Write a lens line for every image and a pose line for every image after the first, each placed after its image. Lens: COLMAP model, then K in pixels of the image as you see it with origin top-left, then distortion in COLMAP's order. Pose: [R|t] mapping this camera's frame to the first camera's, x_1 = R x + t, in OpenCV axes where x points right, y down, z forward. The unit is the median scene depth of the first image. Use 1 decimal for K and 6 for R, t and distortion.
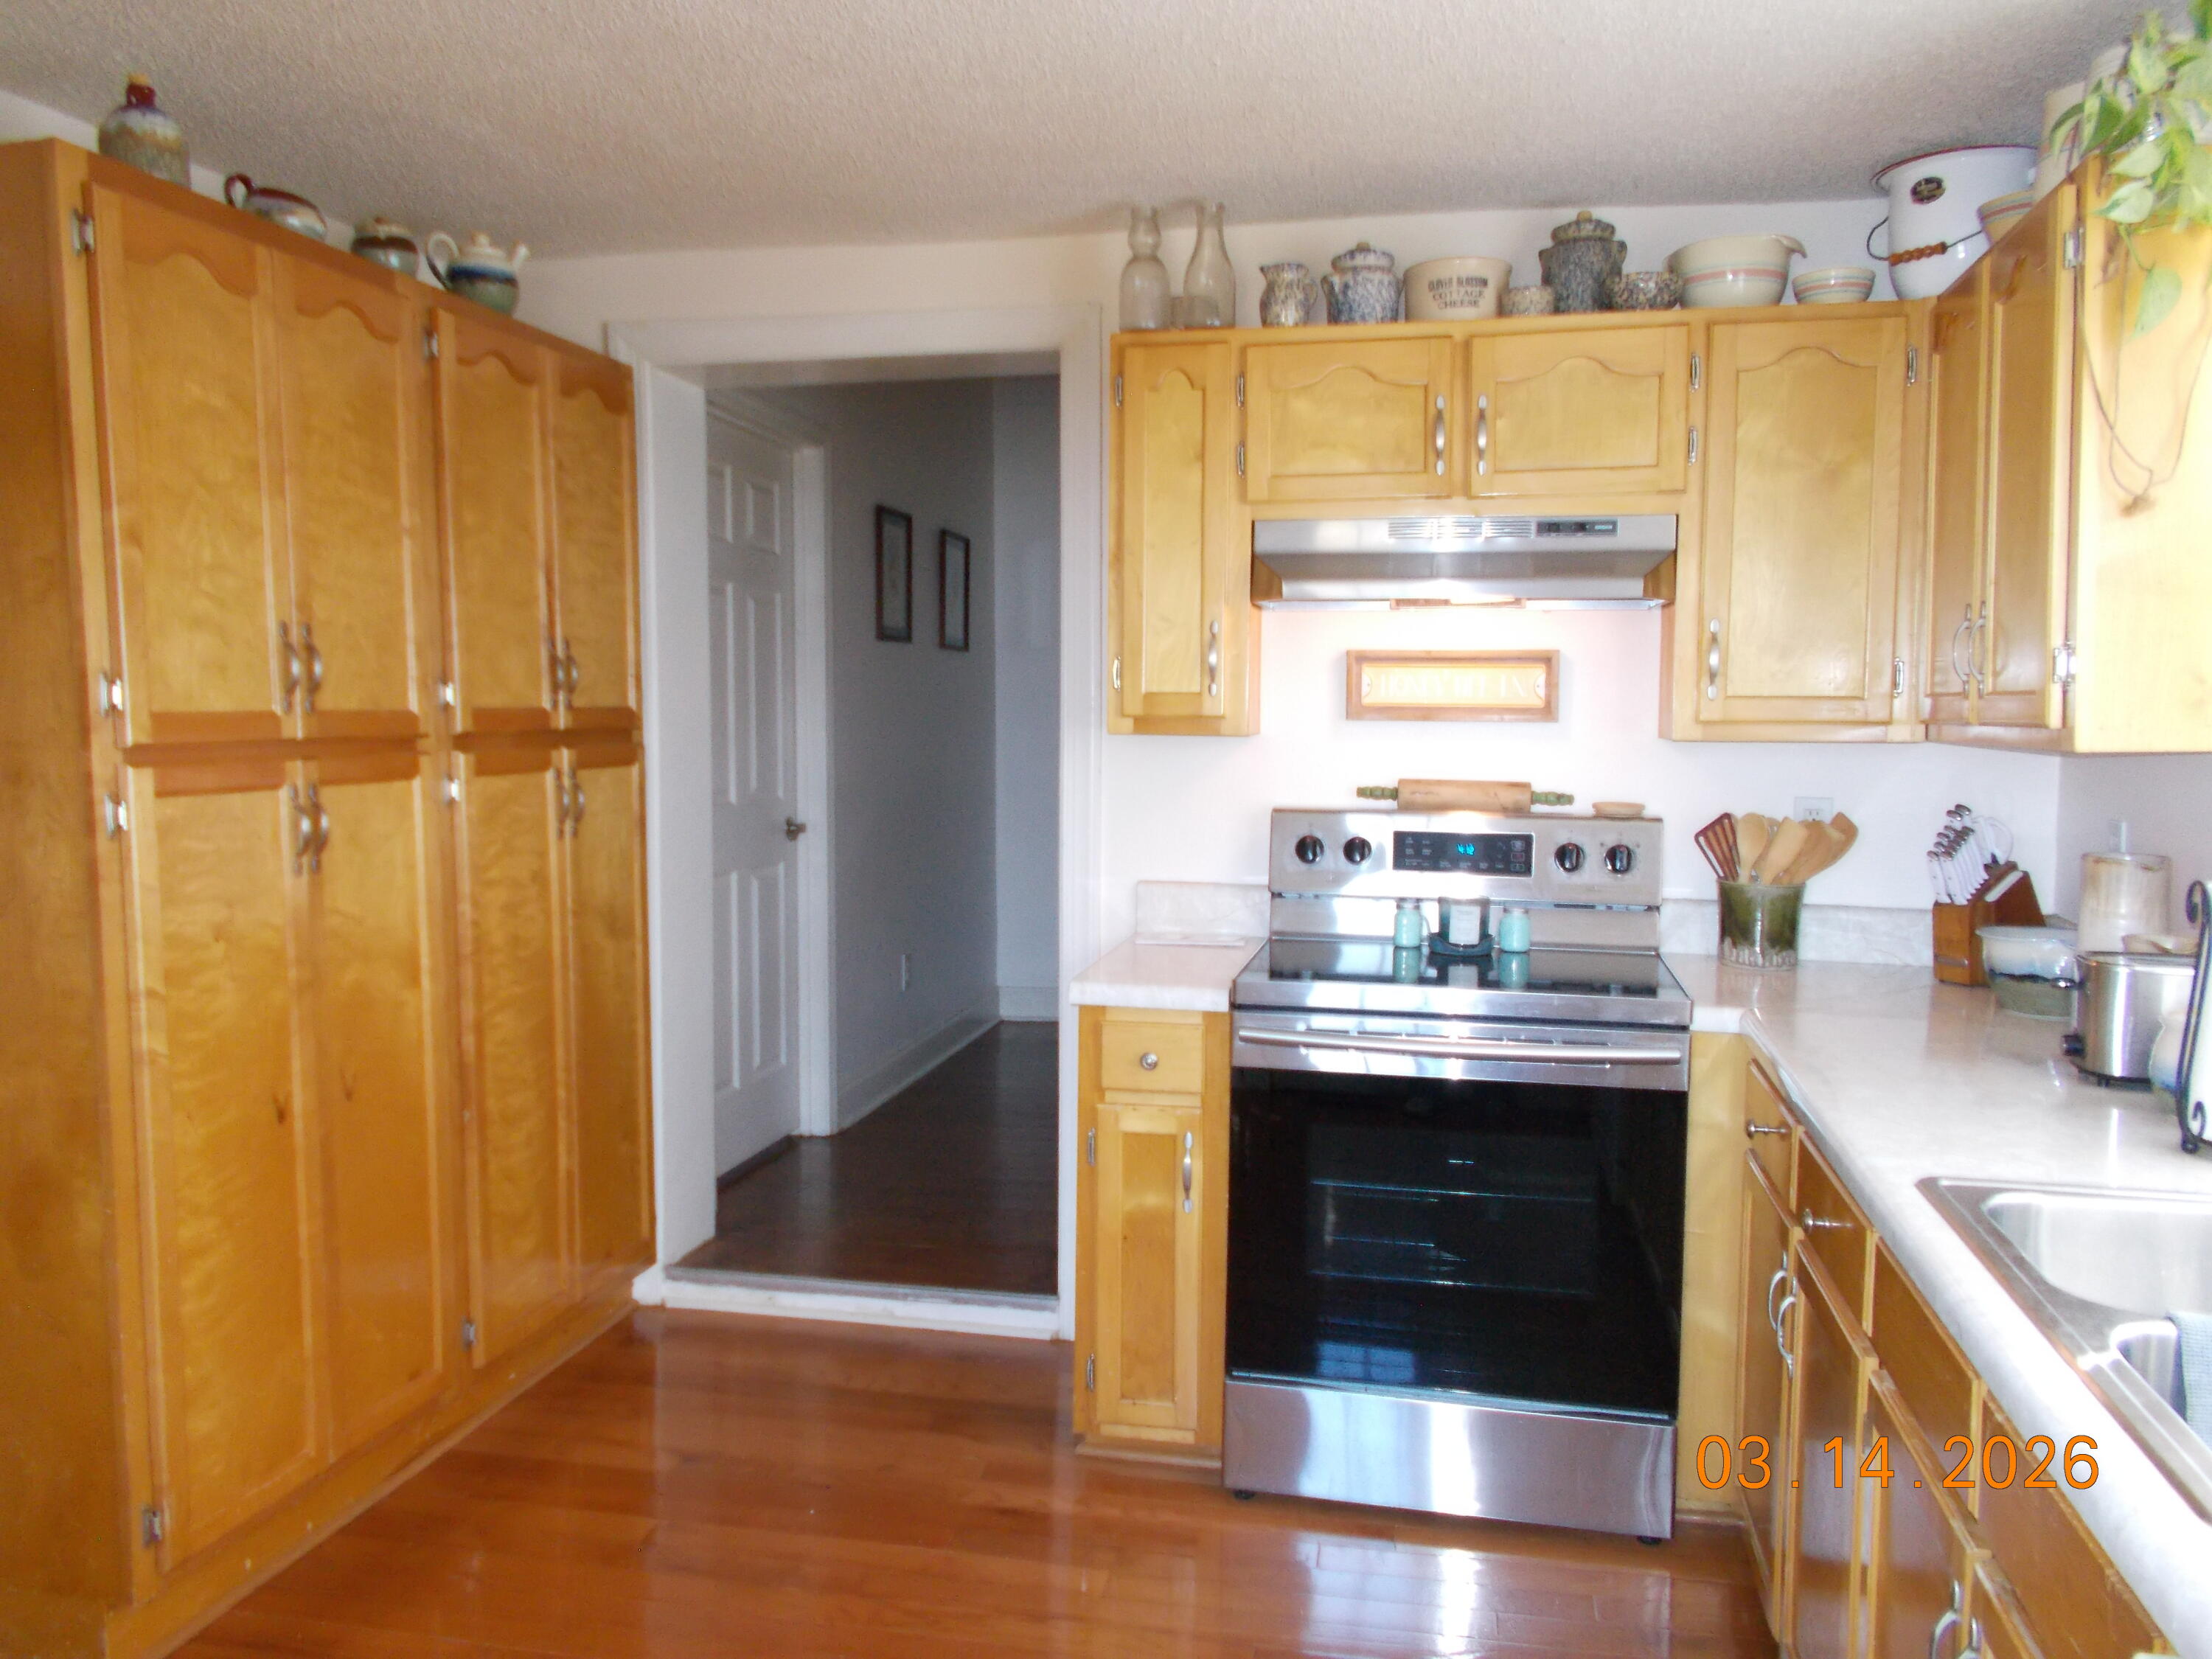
lens RADIAL K [[1730.6, 0, 1110.0], [0, 1730.6, 819.1], [0, 0, 1]] dist [0.025902, -0.005524]
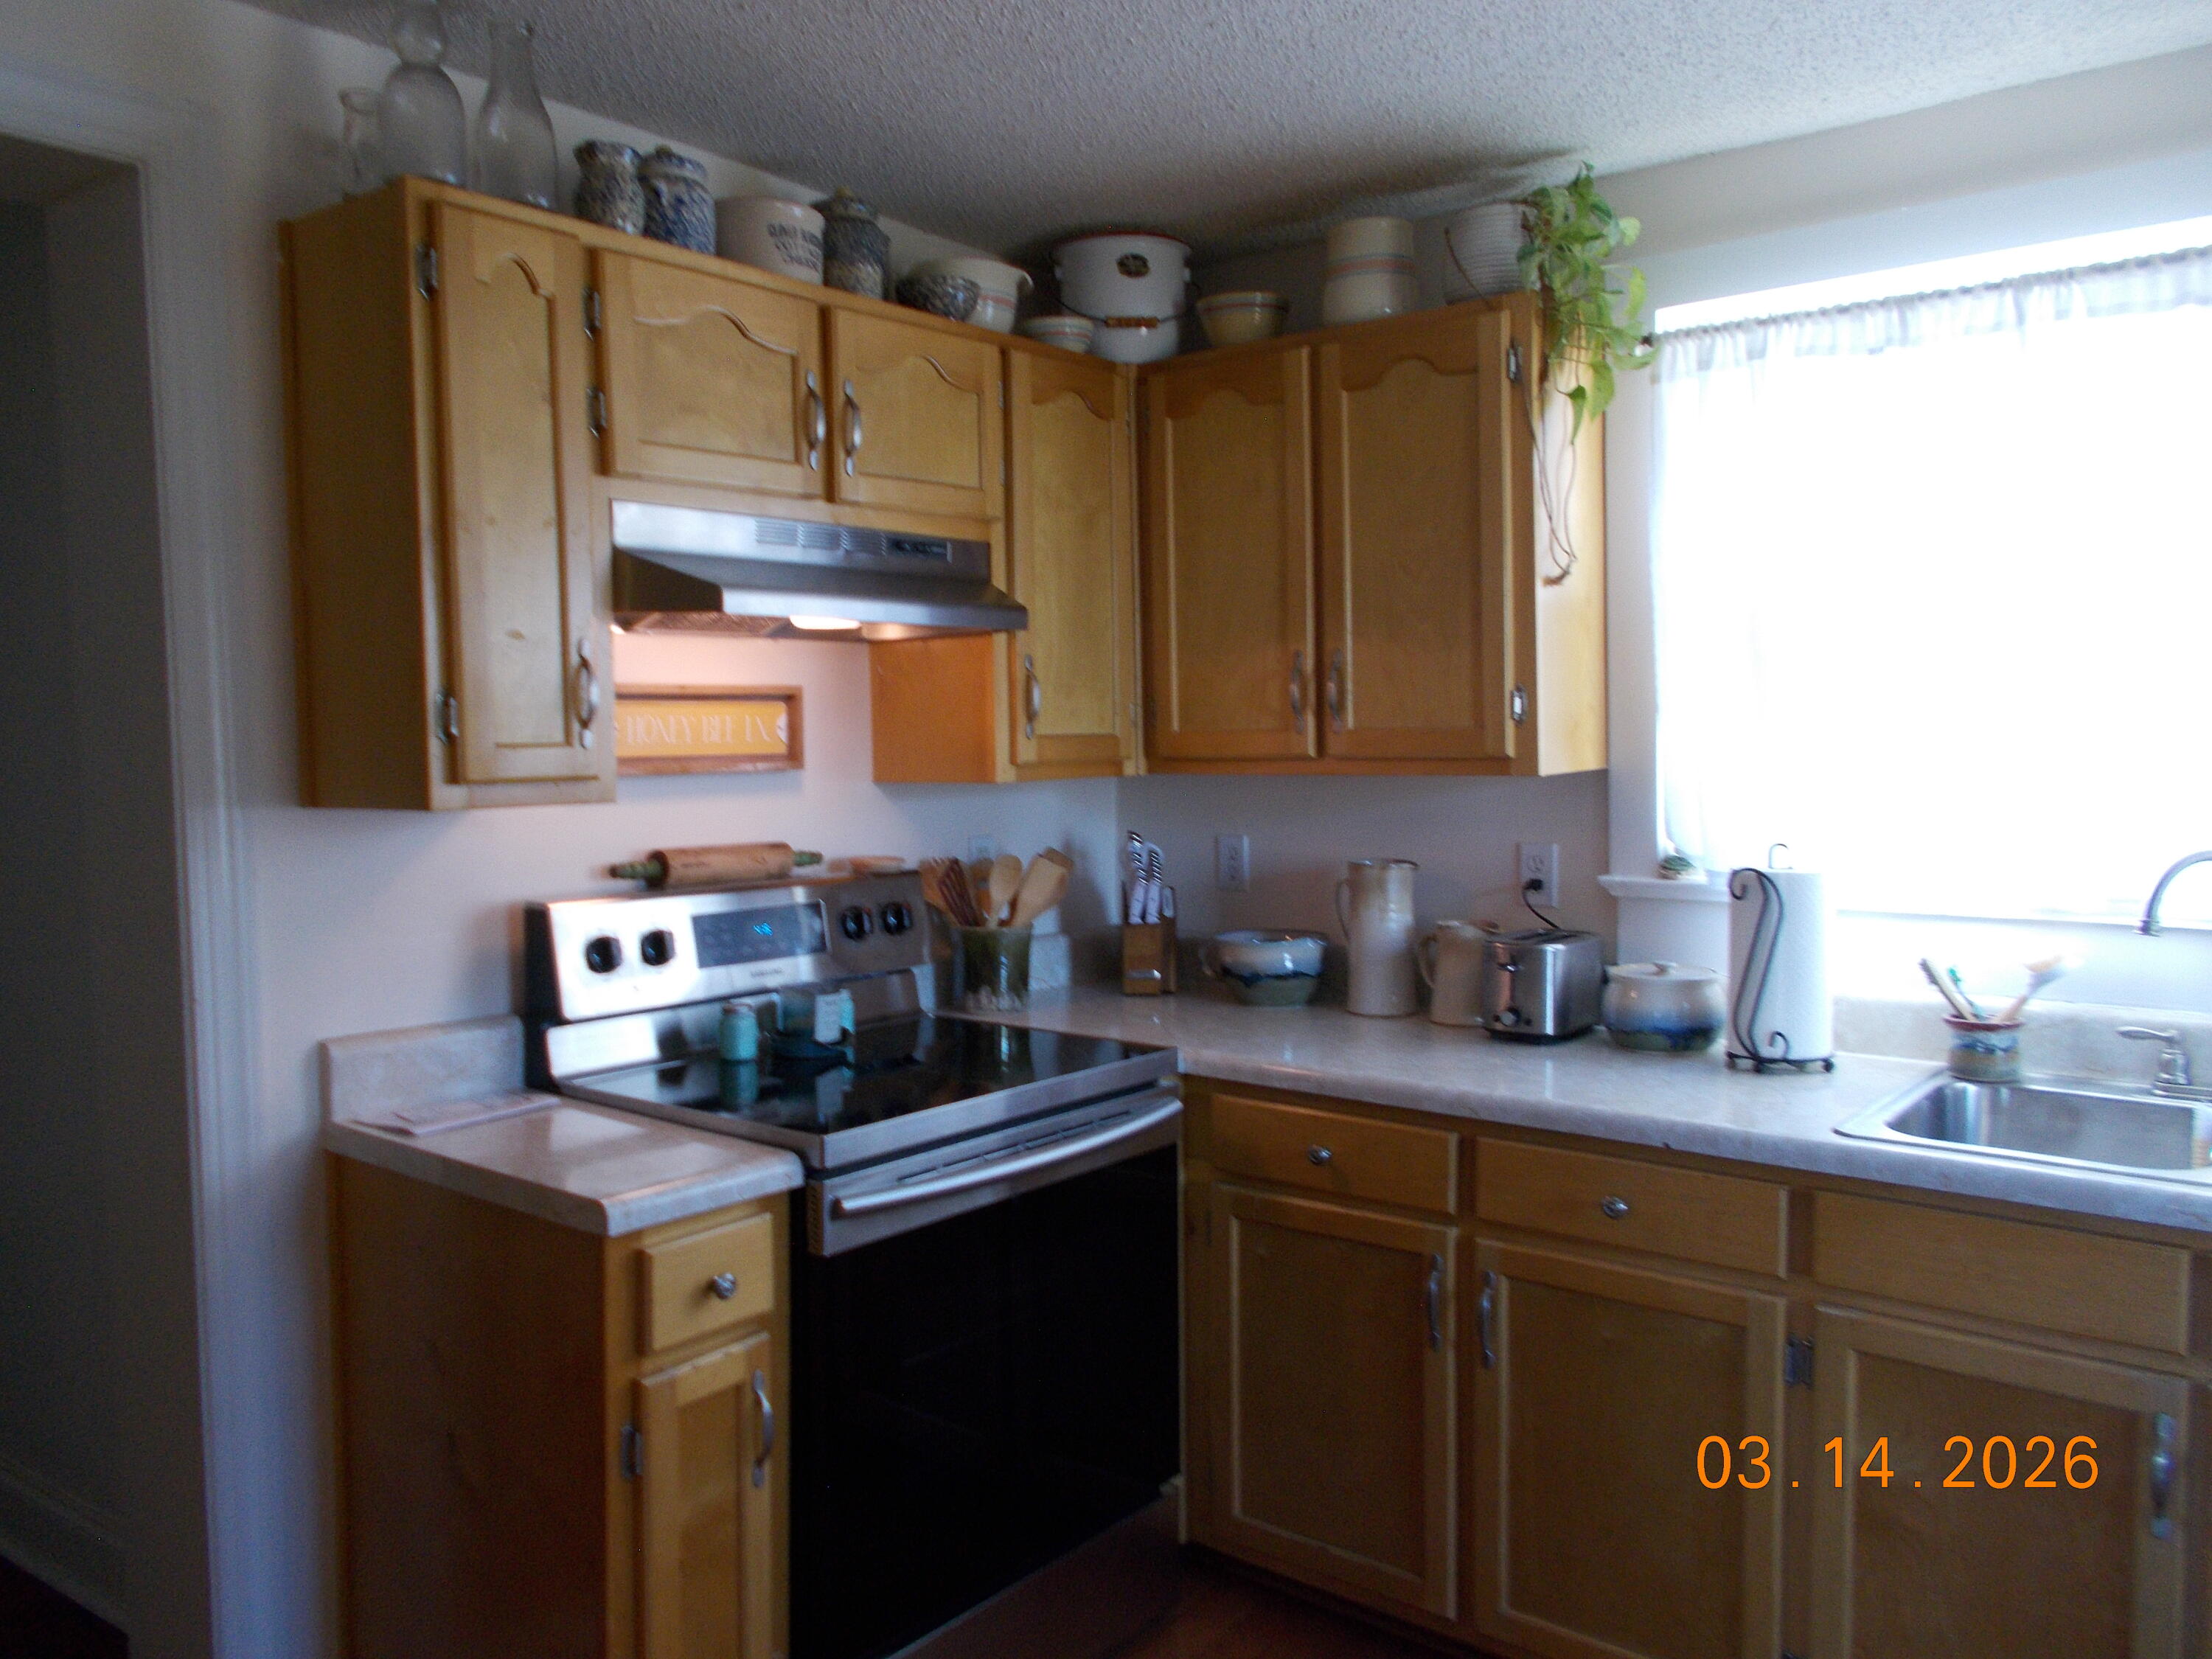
lens RADIAL K [[1730.6, 0, 1110.0], [0, 1730.6, 819.1], [0, 0, 1]] dist [0.025902, -0.005524]
pose [[0.432150, -0.057512, 0.899966, -0.479189], [0.075919, 0.996742, 0.027241, -0.046323], [-0.898600, 0.056552, 0.435108, 0.521435]]
